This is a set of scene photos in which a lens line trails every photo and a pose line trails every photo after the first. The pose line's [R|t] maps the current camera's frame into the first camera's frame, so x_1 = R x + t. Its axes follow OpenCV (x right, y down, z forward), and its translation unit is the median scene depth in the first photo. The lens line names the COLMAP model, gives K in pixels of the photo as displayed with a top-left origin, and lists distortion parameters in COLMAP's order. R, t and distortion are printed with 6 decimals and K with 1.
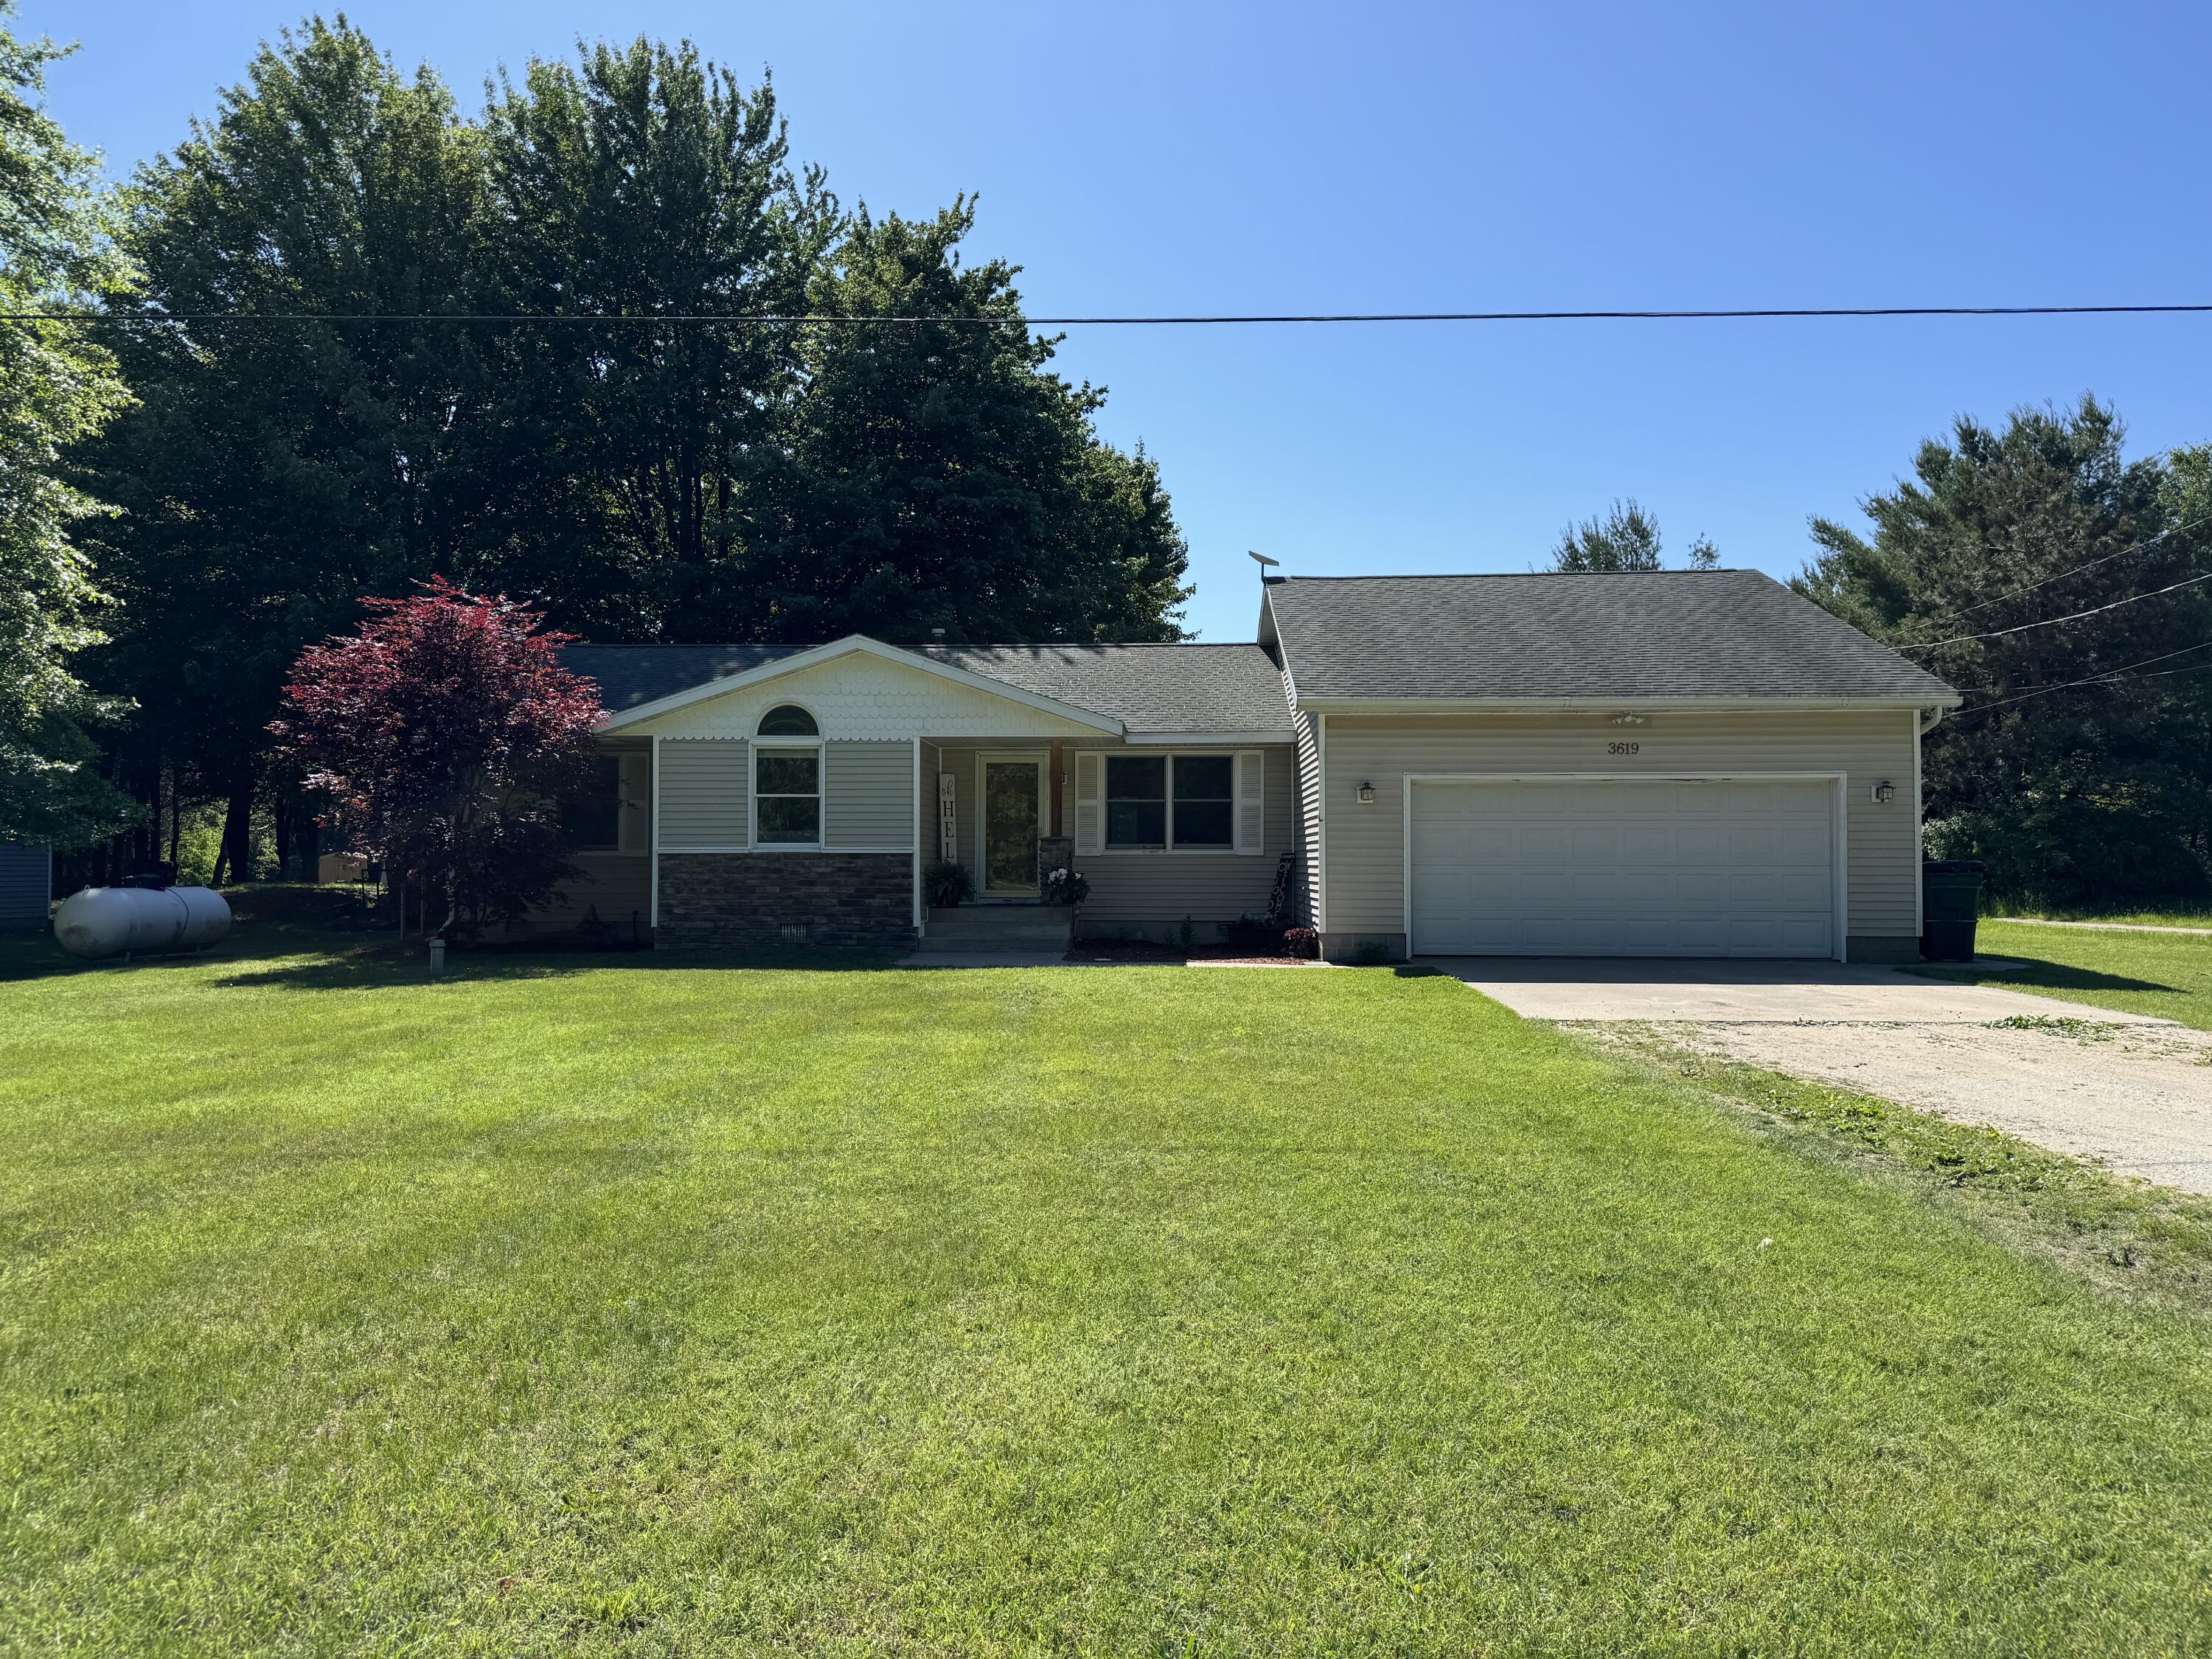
lens RADIAL K [[1548.5, 0, 1094.3], [0, 1548.5, 815.8], [0, 0, 1]] dist [0.071668, -0.100455]
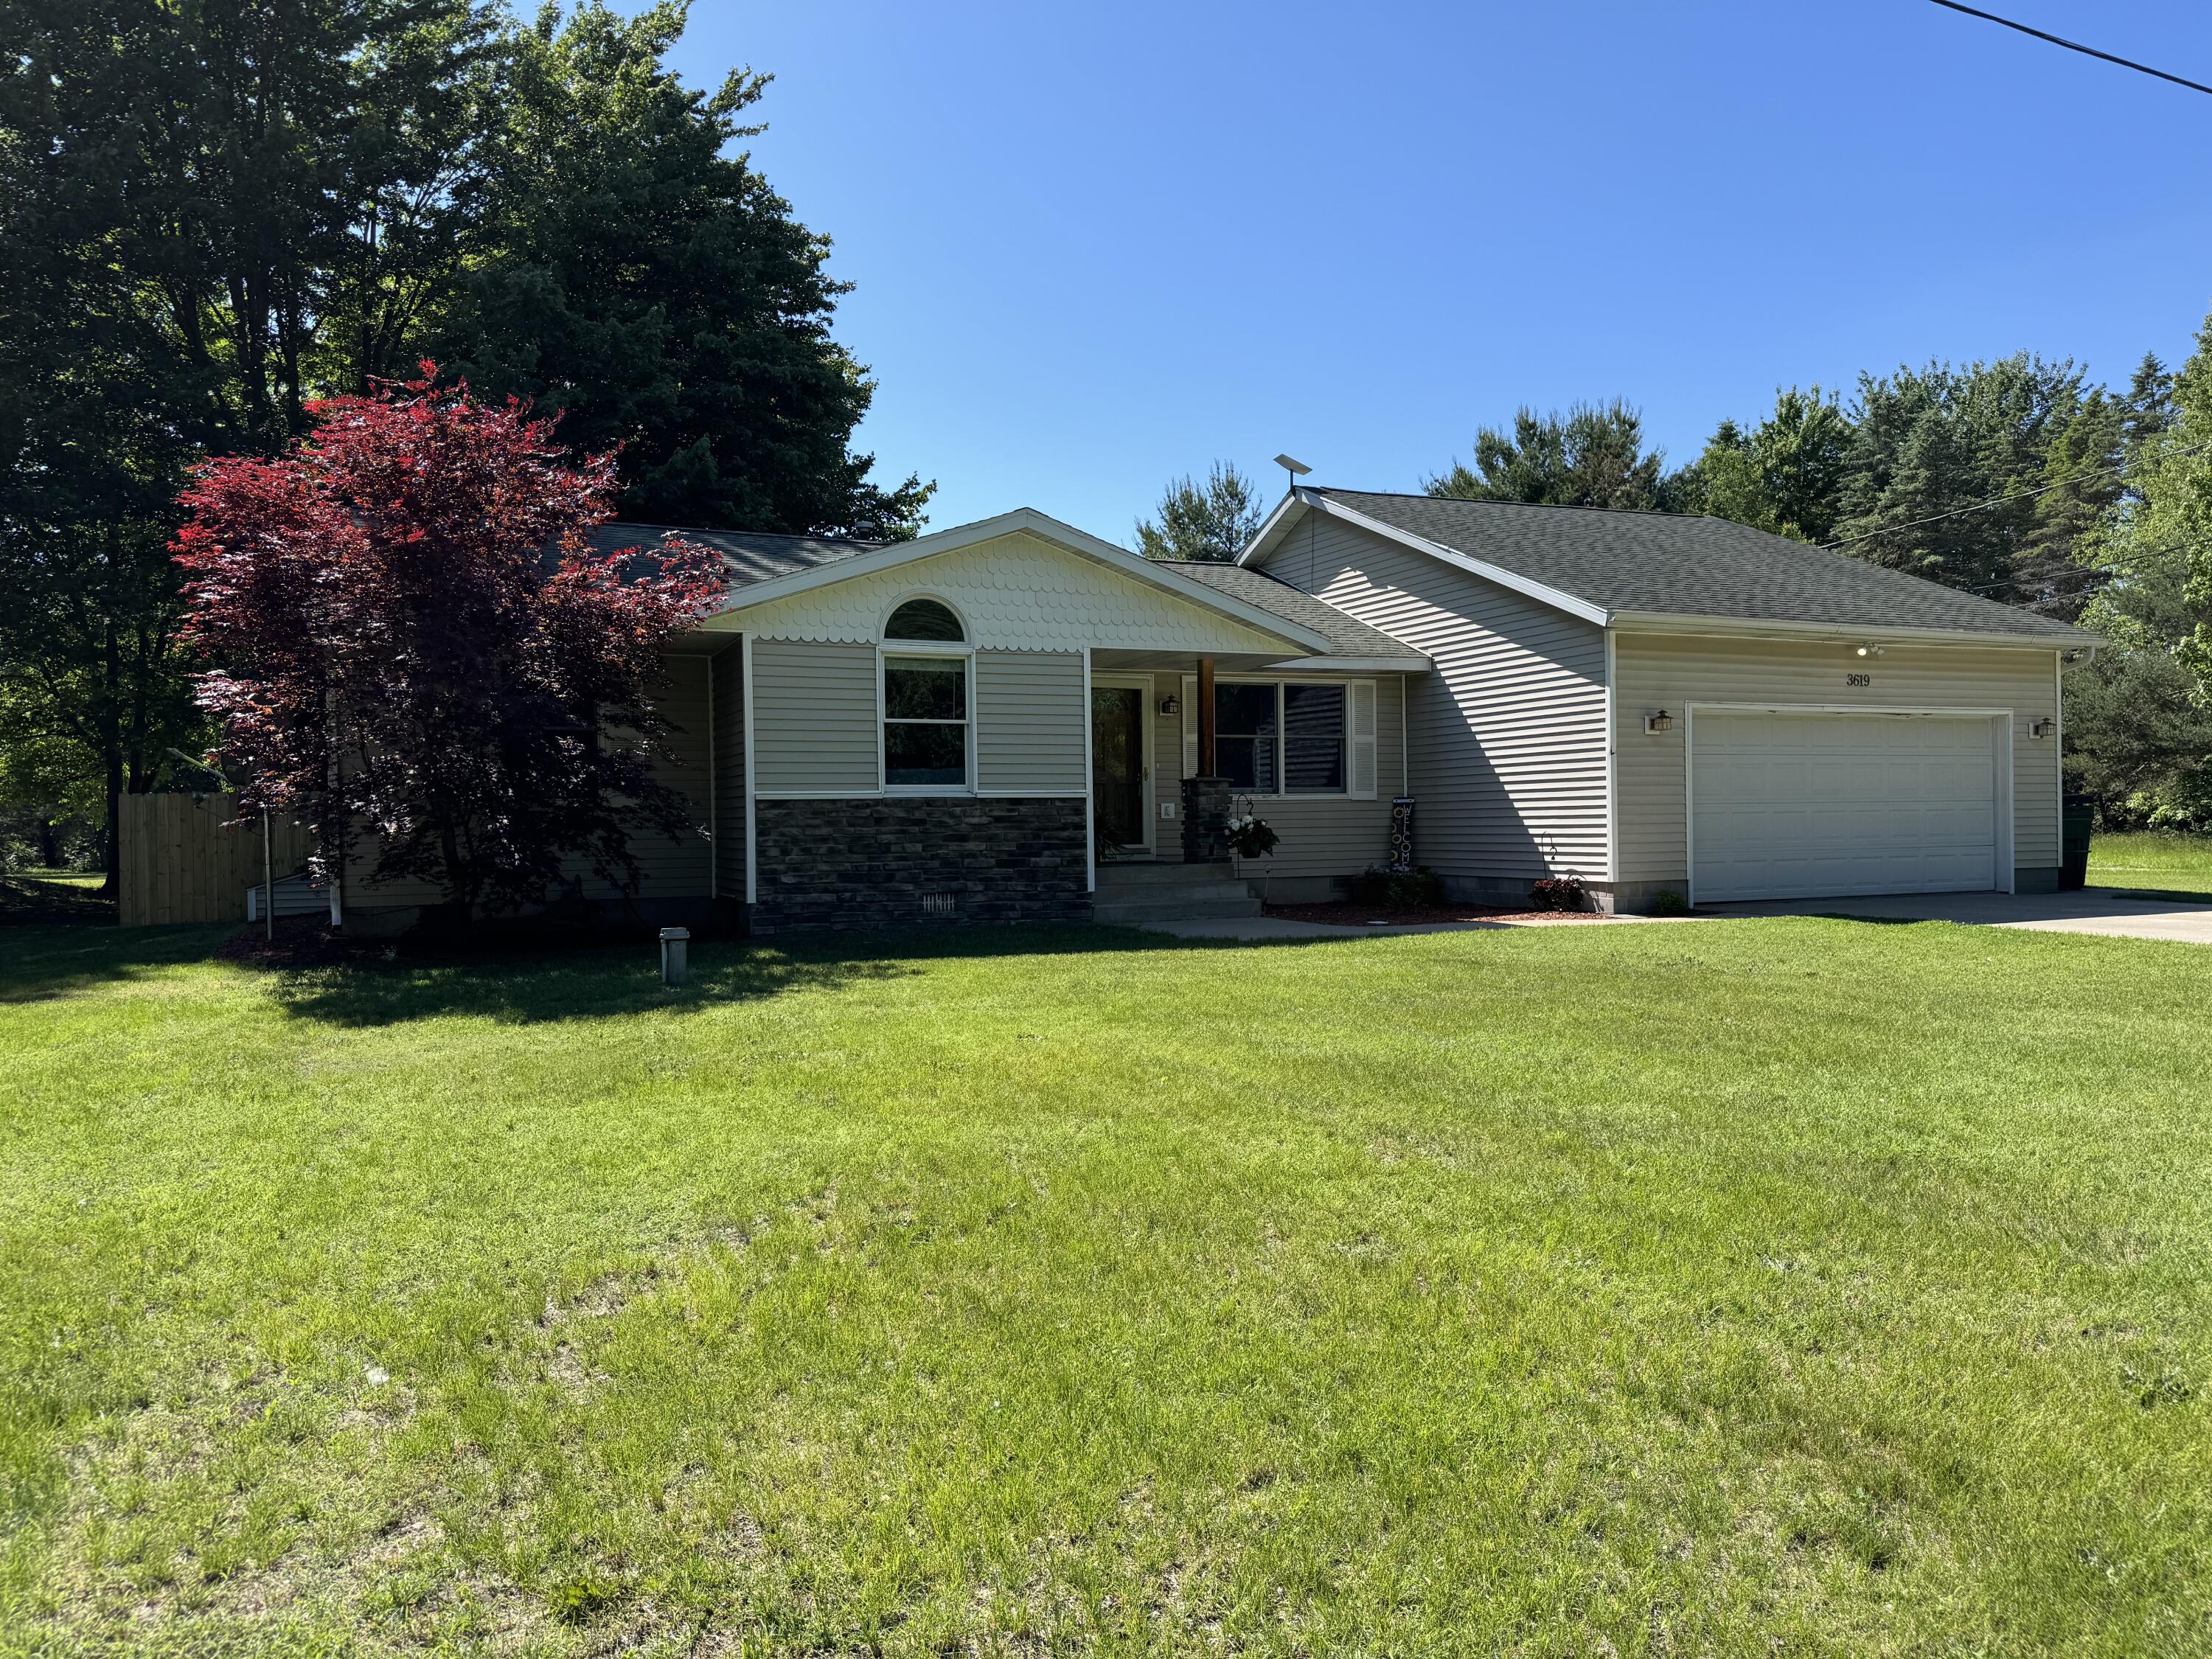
lens RADIAL K [[1548.5, 0, 1094.3], [0, 1548.5, 815.8], [0, 0, 1]] dist [0.071668, -0.100455]
pose [[0.905871, -0.010622, 0.423421, -0.441413], [0.001618, 0.999765, 0.021619, 0.016528], [-0.423551, -0.018899, 0.905675, 0.293208]]
